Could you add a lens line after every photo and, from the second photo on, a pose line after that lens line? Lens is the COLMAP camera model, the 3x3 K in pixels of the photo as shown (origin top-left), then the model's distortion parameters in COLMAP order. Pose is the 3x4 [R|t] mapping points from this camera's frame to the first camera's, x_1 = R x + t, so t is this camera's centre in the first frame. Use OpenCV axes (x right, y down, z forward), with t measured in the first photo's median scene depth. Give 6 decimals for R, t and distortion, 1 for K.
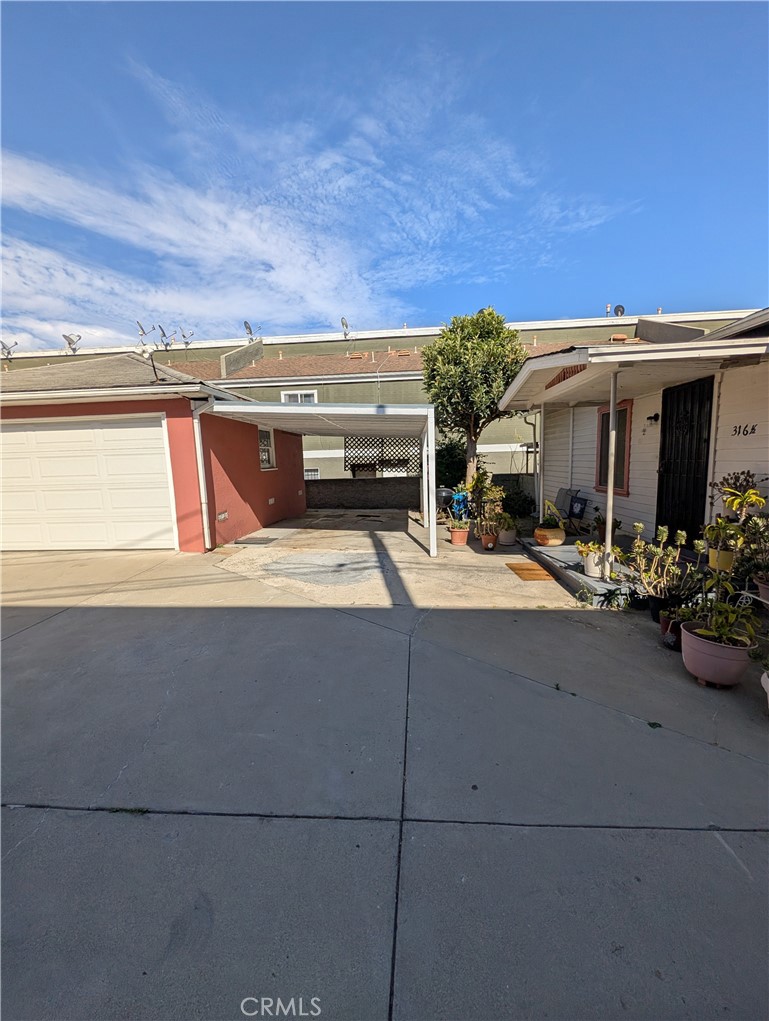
lens RADIAL K [[392.0, 0, 385.8], [0, 392.0, 513.5], [0, 0, 1]] dist [-0.002153, 0.000212]
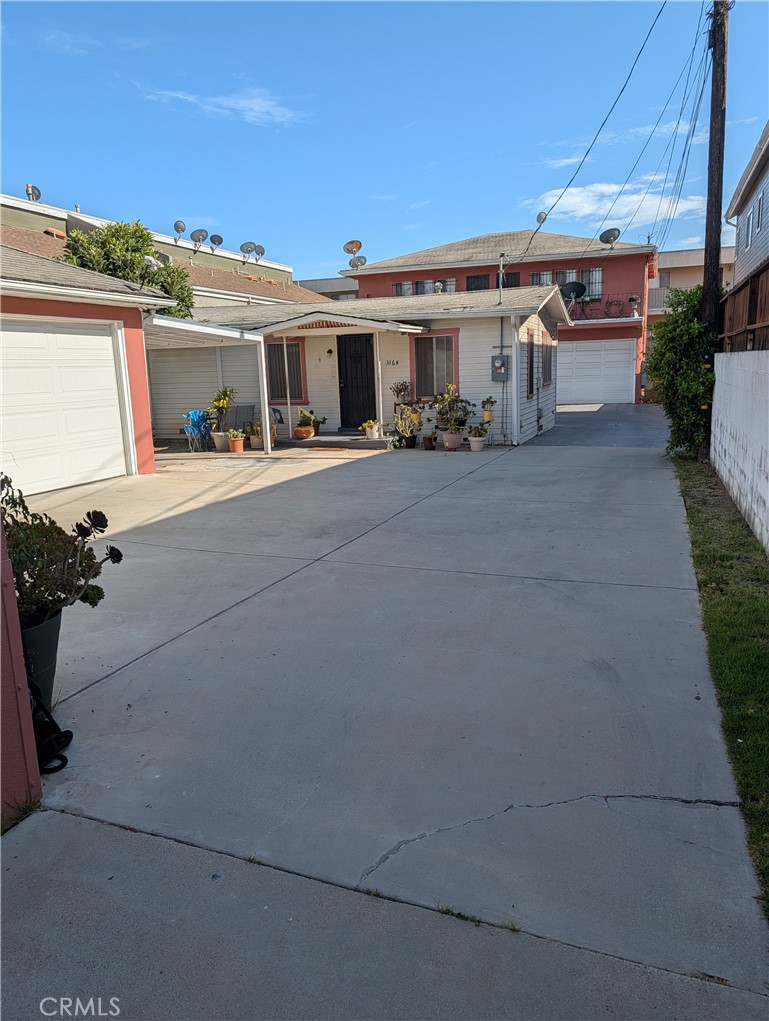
lens RADIAL K [[704.2, 0, 384.5], [0, 704.2, 510.5], [0, 0, 1]] dist [0.000582, 0.000075]
pose [[0.296298, -0.166342, 0.940499, -1.505011], [0.149627, 0.980642, 0.126302, 0.043660], [-0.943302, 0.103301, 0.315452, -0.036692]]
